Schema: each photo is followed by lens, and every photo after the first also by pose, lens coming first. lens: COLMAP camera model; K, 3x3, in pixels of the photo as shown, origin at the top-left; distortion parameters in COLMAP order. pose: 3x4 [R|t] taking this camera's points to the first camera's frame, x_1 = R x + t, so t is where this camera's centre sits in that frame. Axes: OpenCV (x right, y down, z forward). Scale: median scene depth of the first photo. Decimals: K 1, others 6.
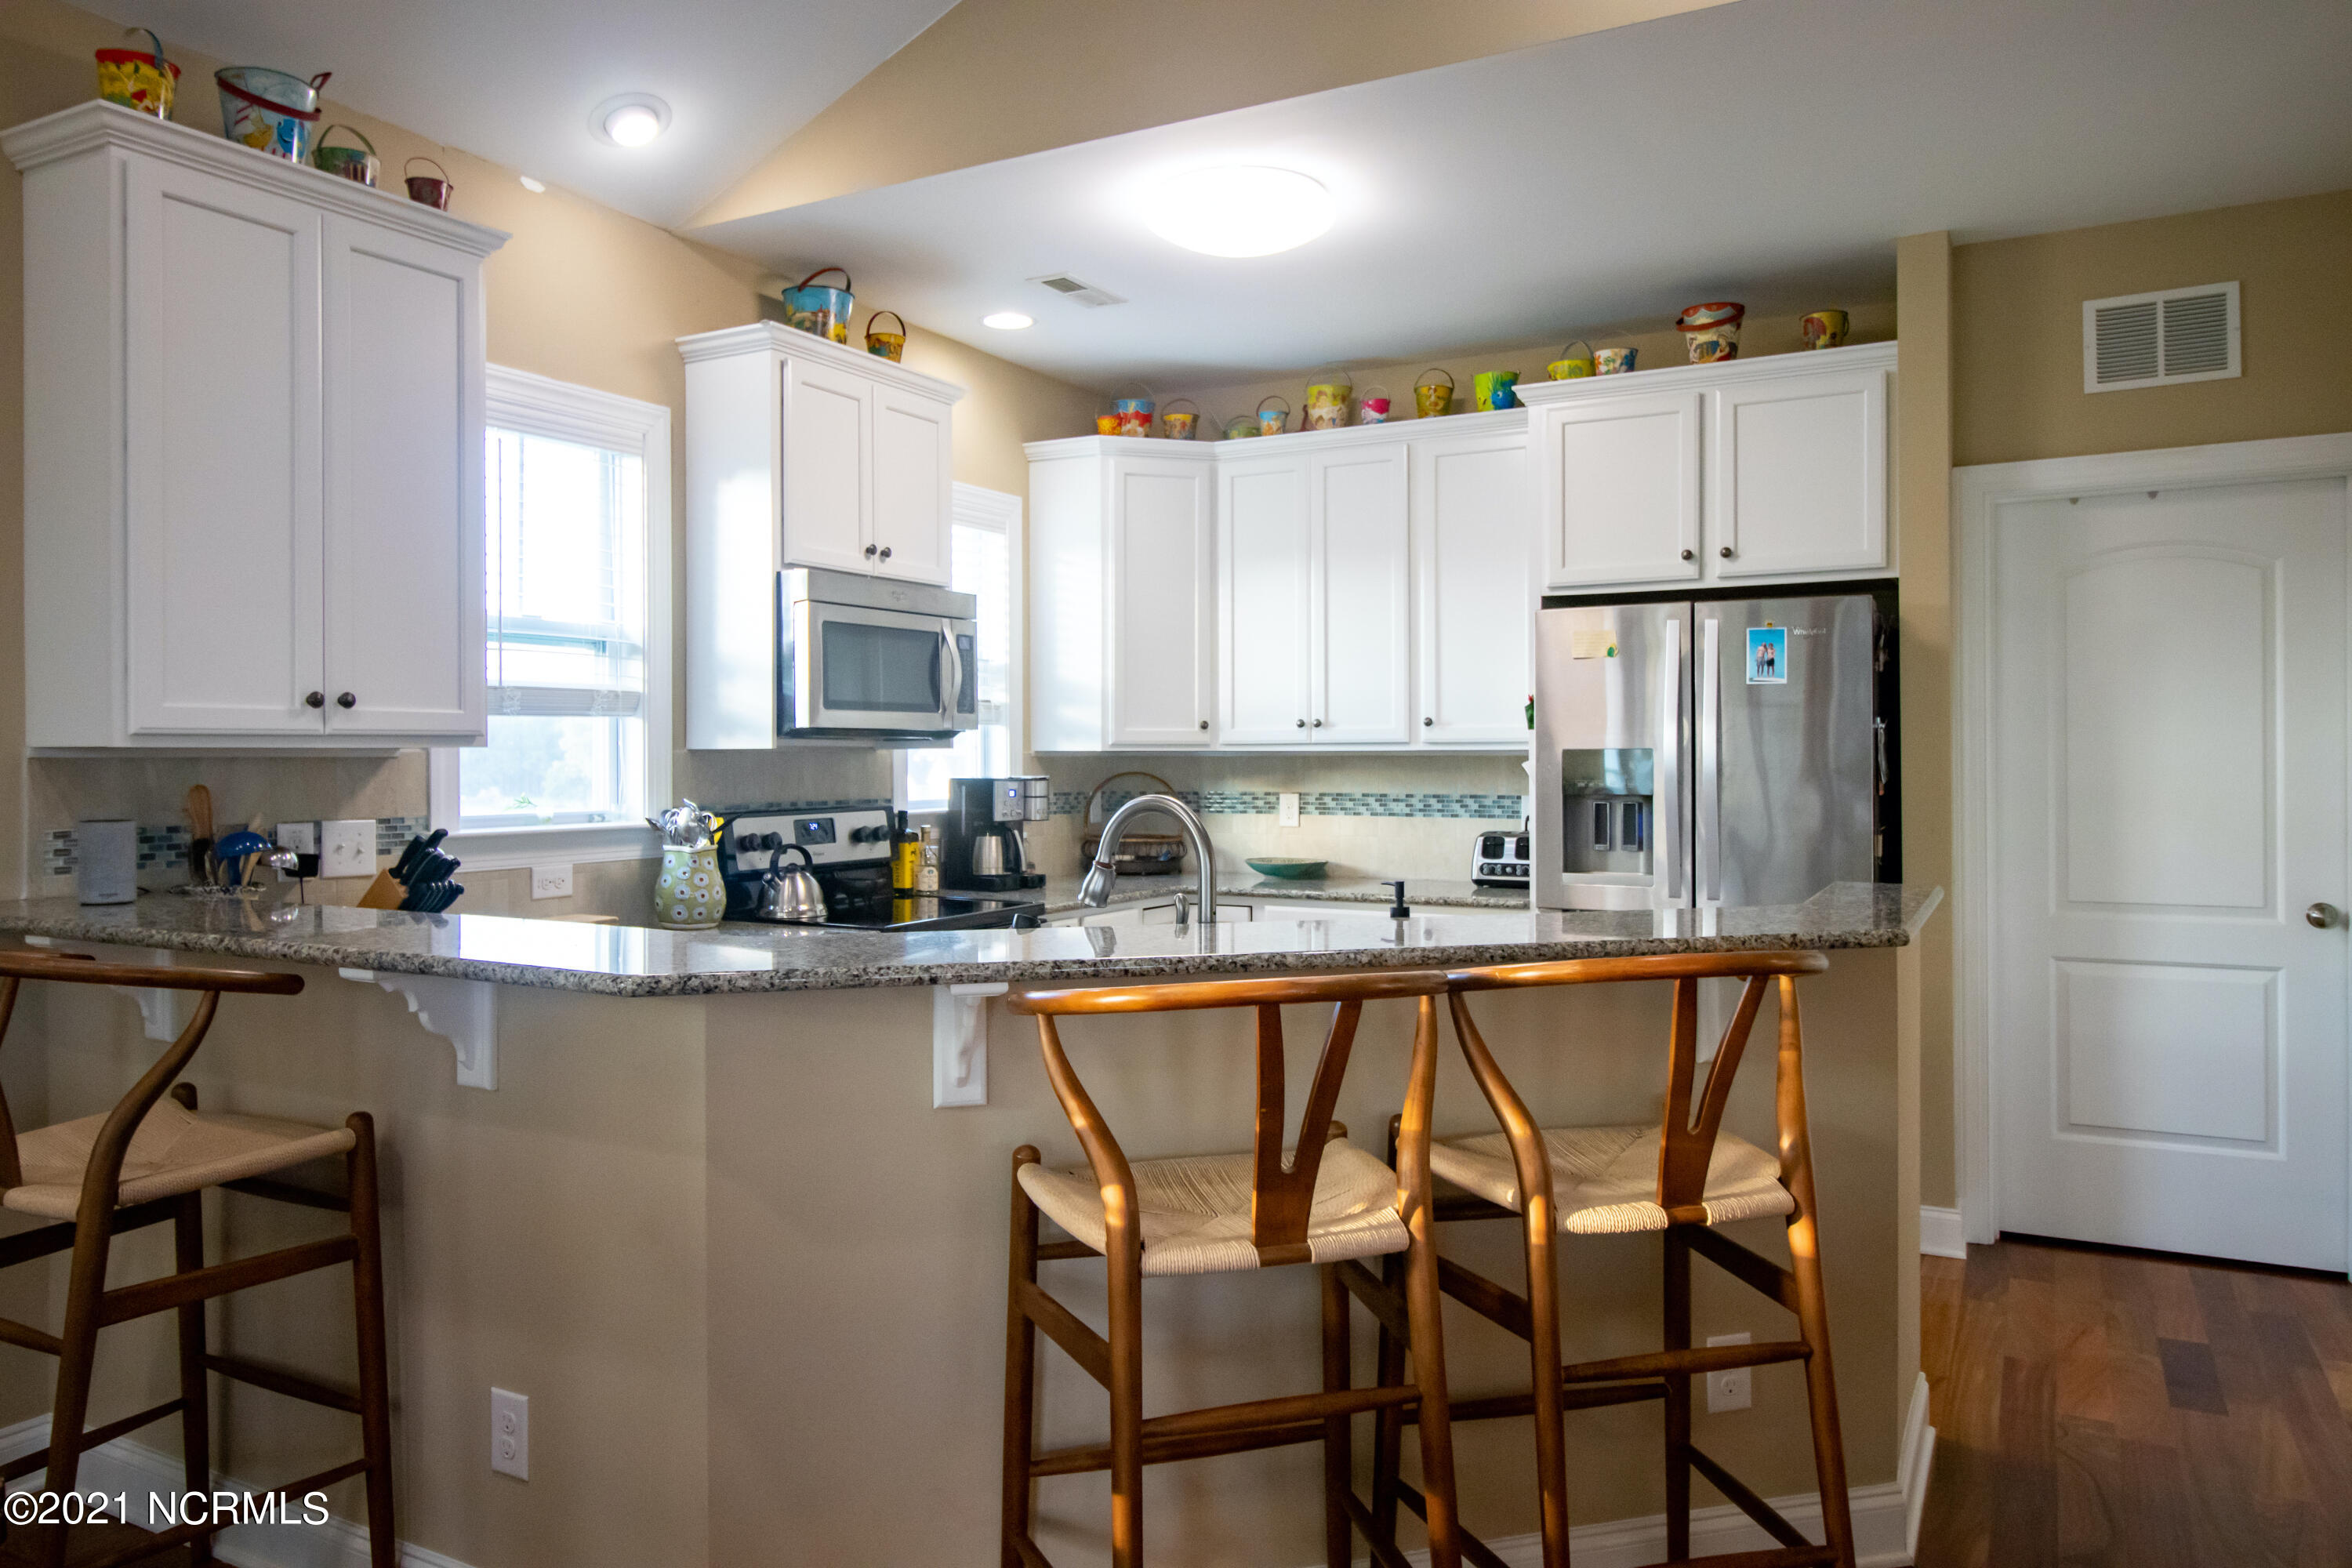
lens RADIAL K [[1625.8, 0, 1176.0], [0, 1625.8, 784.0], [0, 0, 1]] dist [0.001760, -0.000712]
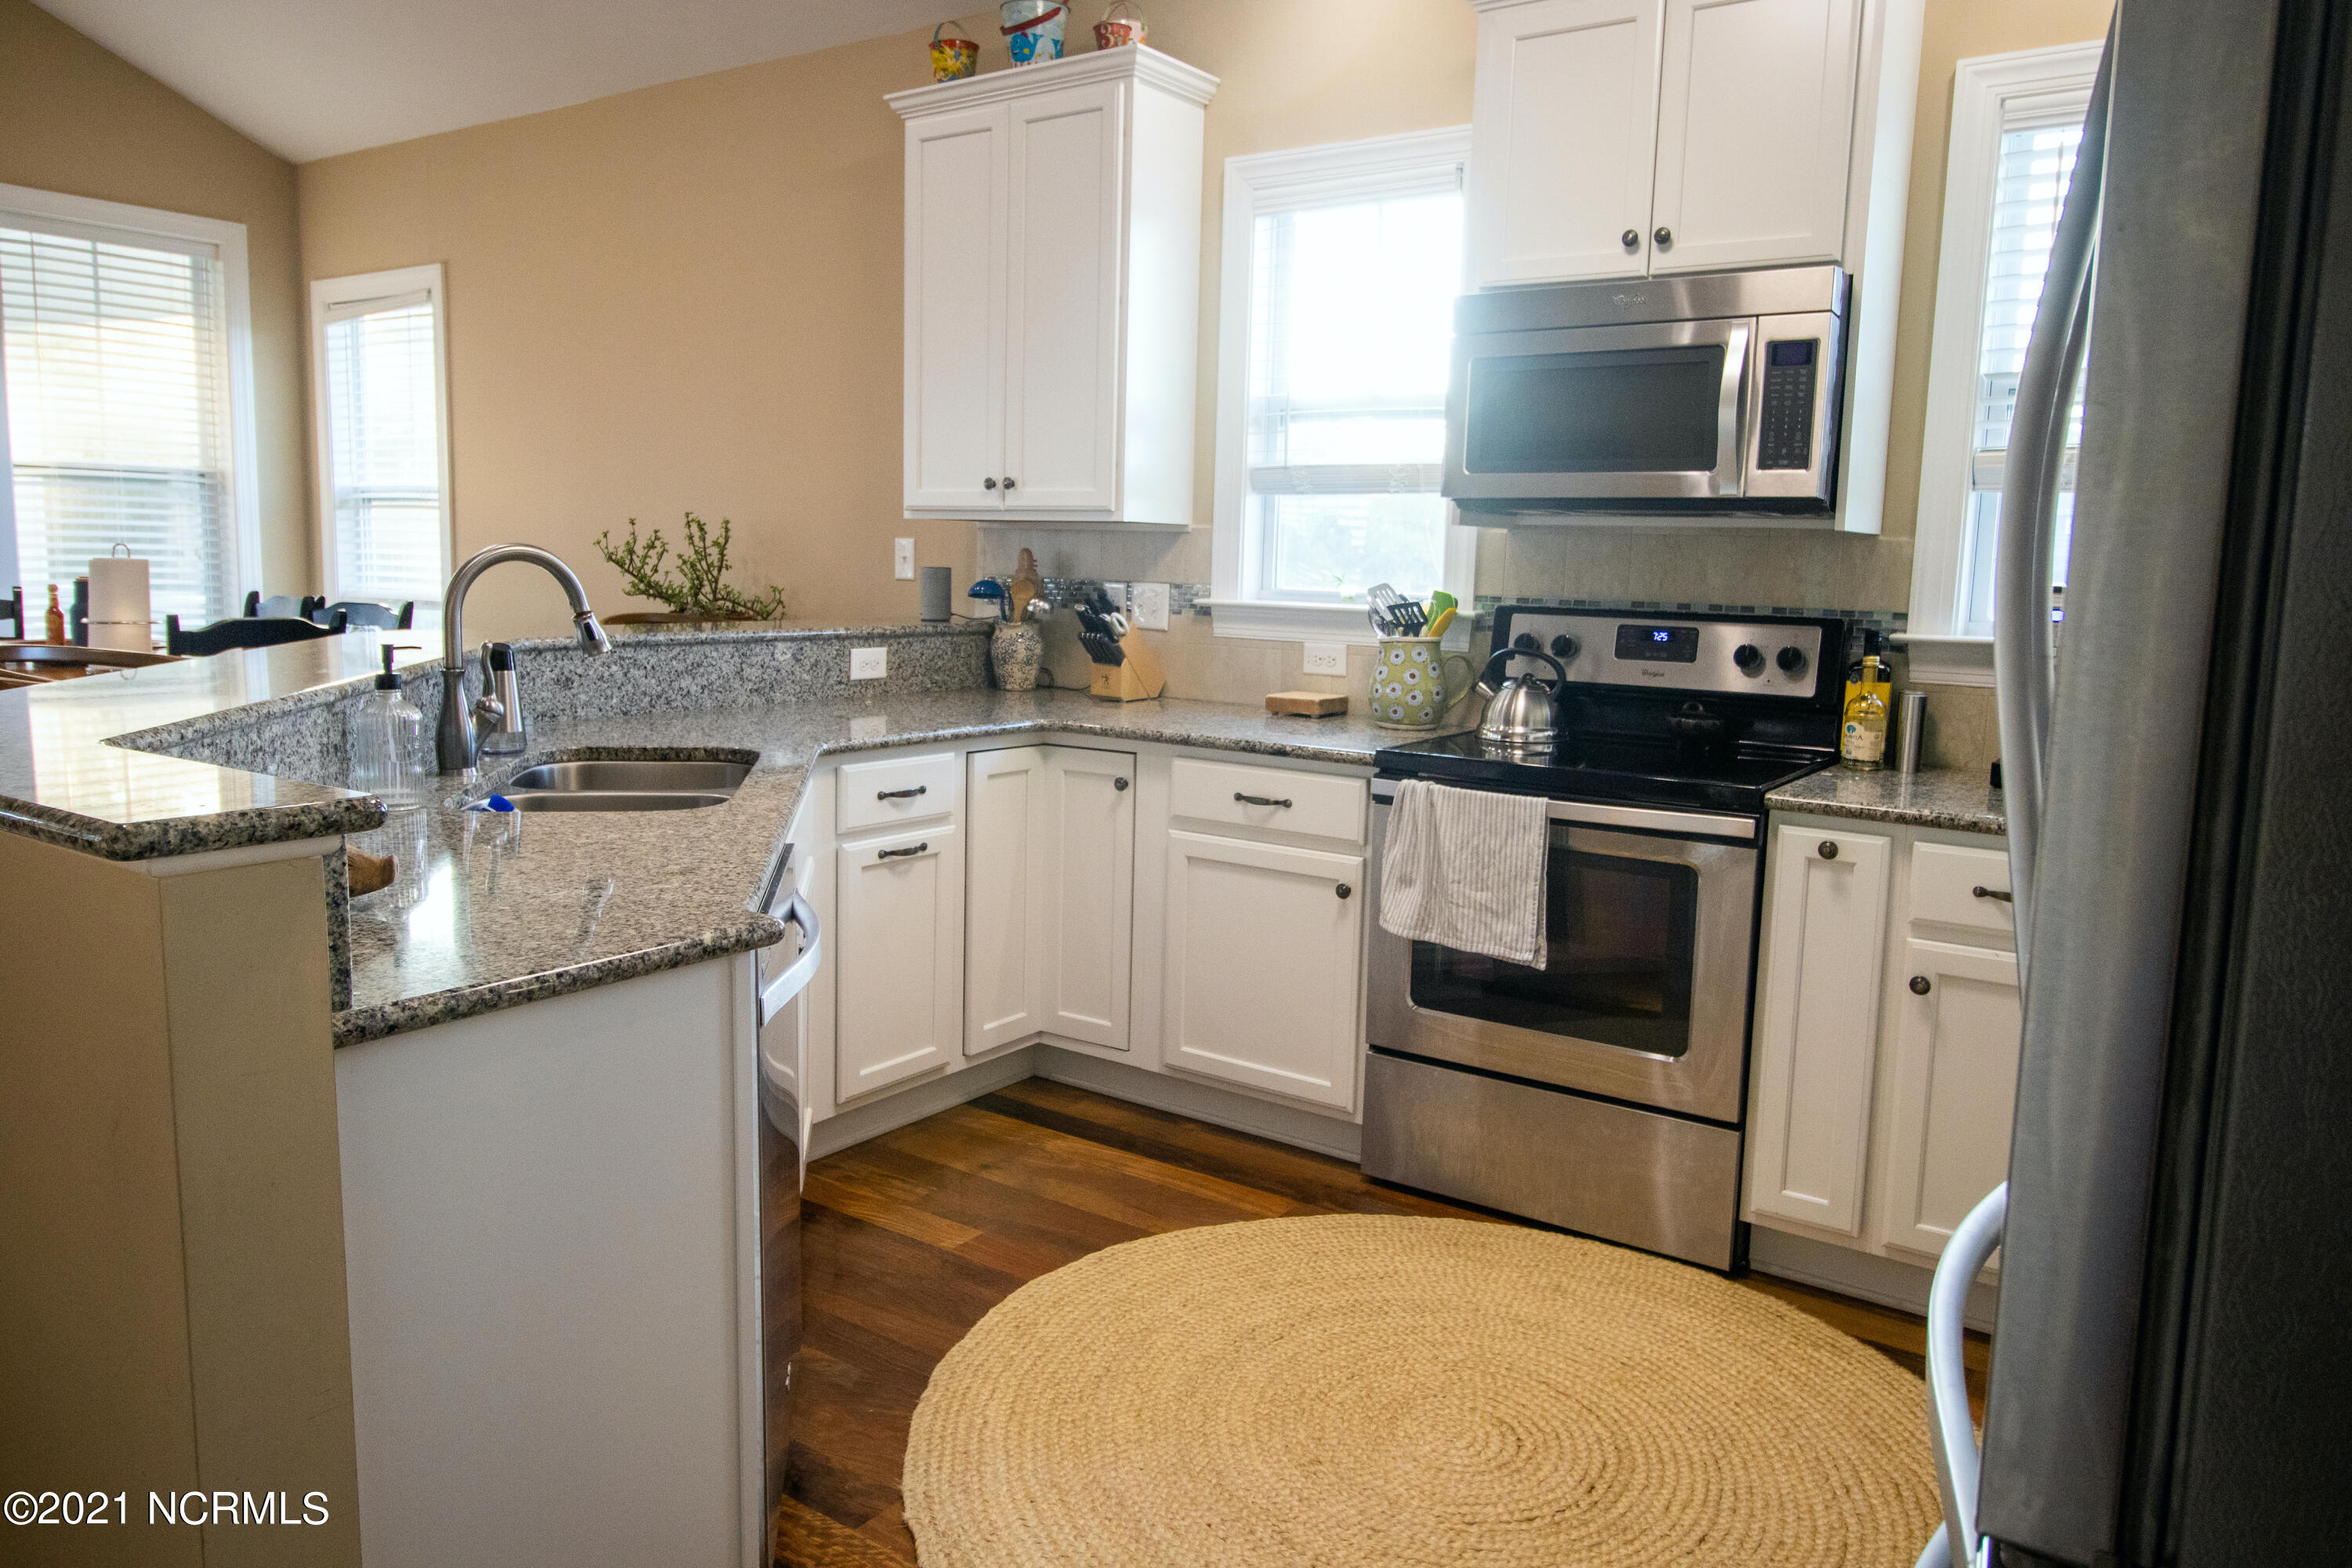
lens RADIAL K [[1625.8, 0, 1176.0], [0, 1625.8, 784.0], [0, 0, 1]] dist [0.001760, -0.000712]
pose [[-0.115336, 0.142009, -0.983123, 0.630061], [-0.042457, 0.988119, 0.147711, -0.008798], [0.992419, 0.058777, -0.107937, 1.014463]]
